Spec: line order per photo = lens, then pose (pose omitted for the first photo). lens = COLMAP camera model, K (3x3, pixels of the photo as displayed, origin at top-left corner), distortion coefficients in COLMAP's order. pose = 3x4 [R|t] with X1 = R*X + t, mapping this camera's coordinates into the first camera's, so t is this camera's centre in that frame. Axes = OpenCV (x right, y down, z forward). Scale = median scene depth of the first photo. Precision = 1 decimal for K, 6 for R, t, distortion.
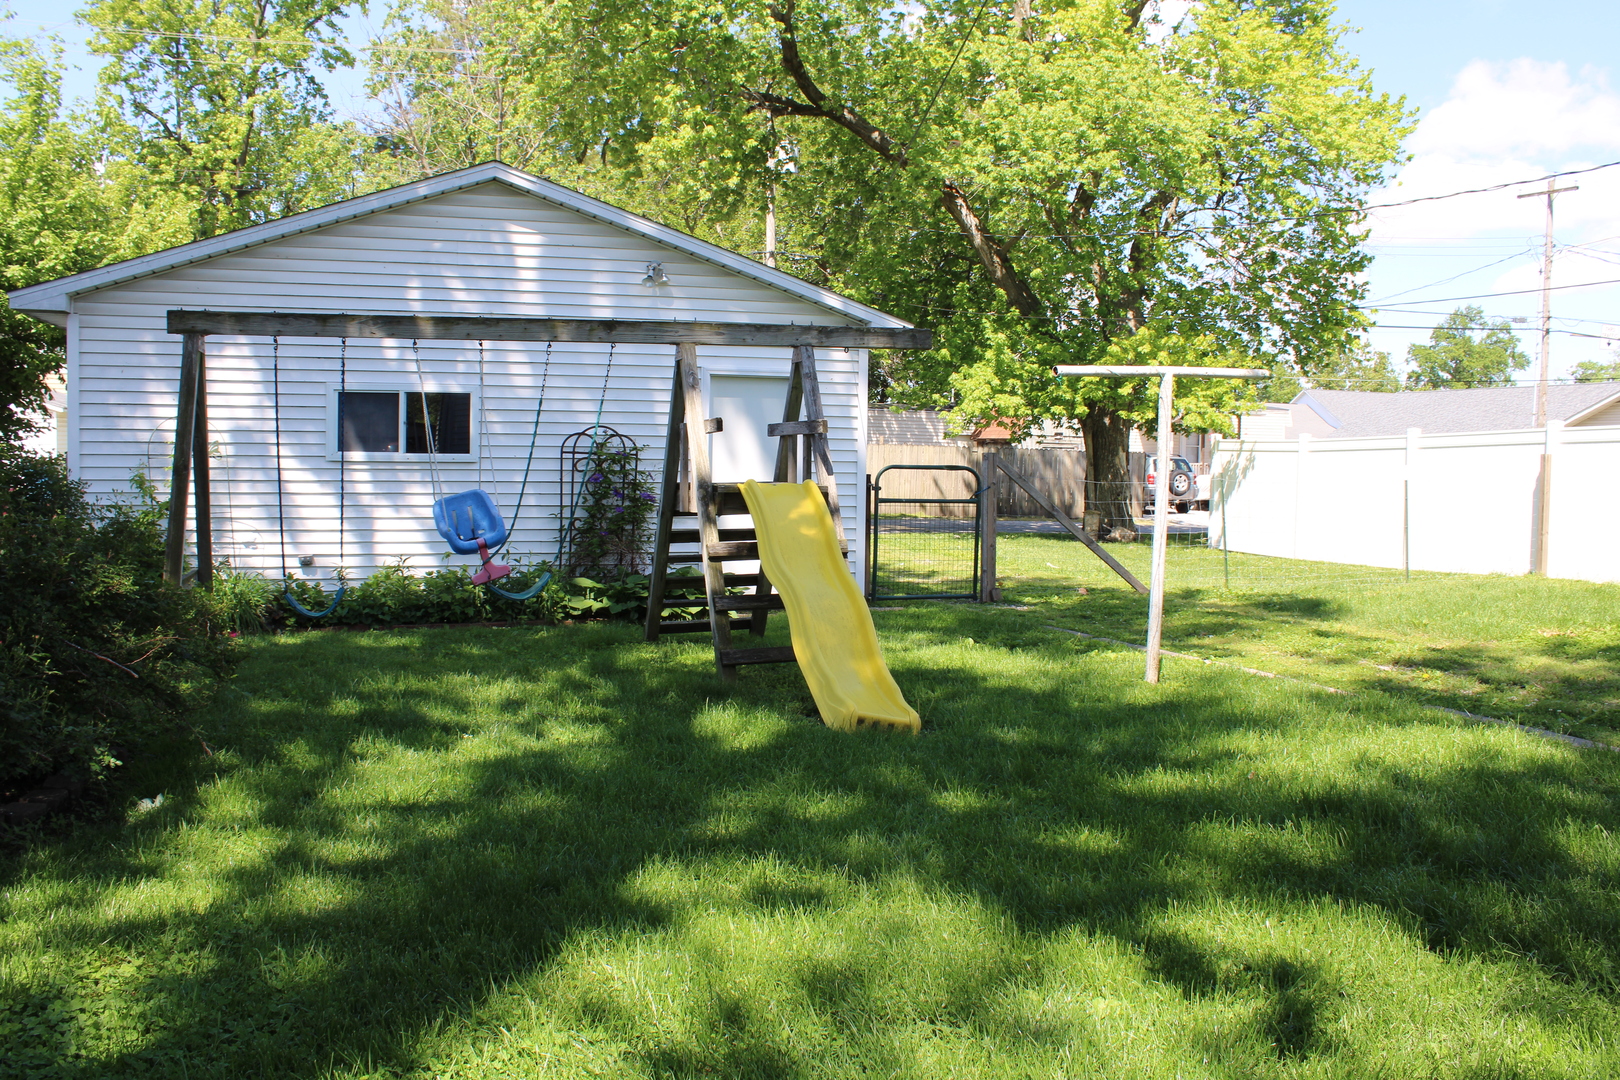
lens RADIAL K [[1407.3, 0, 811.1], [0, 1407.3, 507.5], [0, 0, 1]] dist [-0.187320, 0.196228]
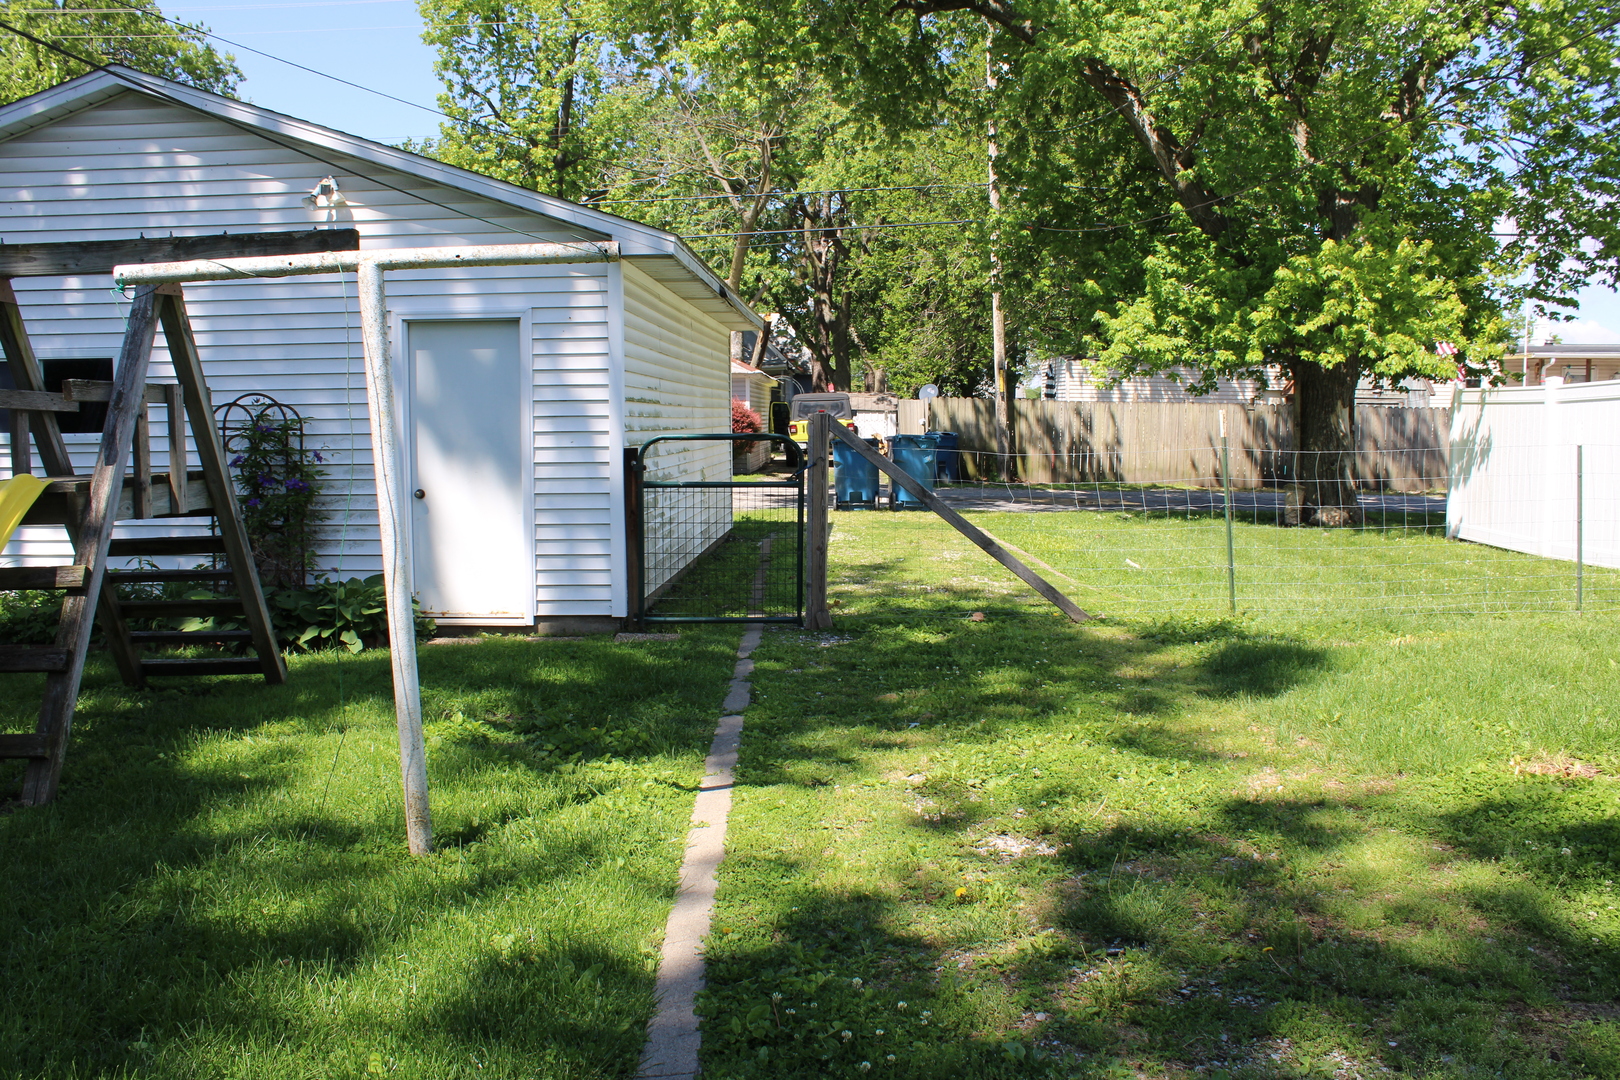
lens RADIAL K [[1407.3, 0, 811.1], [0, 1407.3, 507.5], [0, 0, 1]] dist [-0.187320, 0.196228]
pose [[0.941045, 0.001165, -0.338280, 0.214588], [0.007745, 0.999658, 0.024990, -0.006302], [0.338193, -0.026137, 0.940714, 0.210956]]
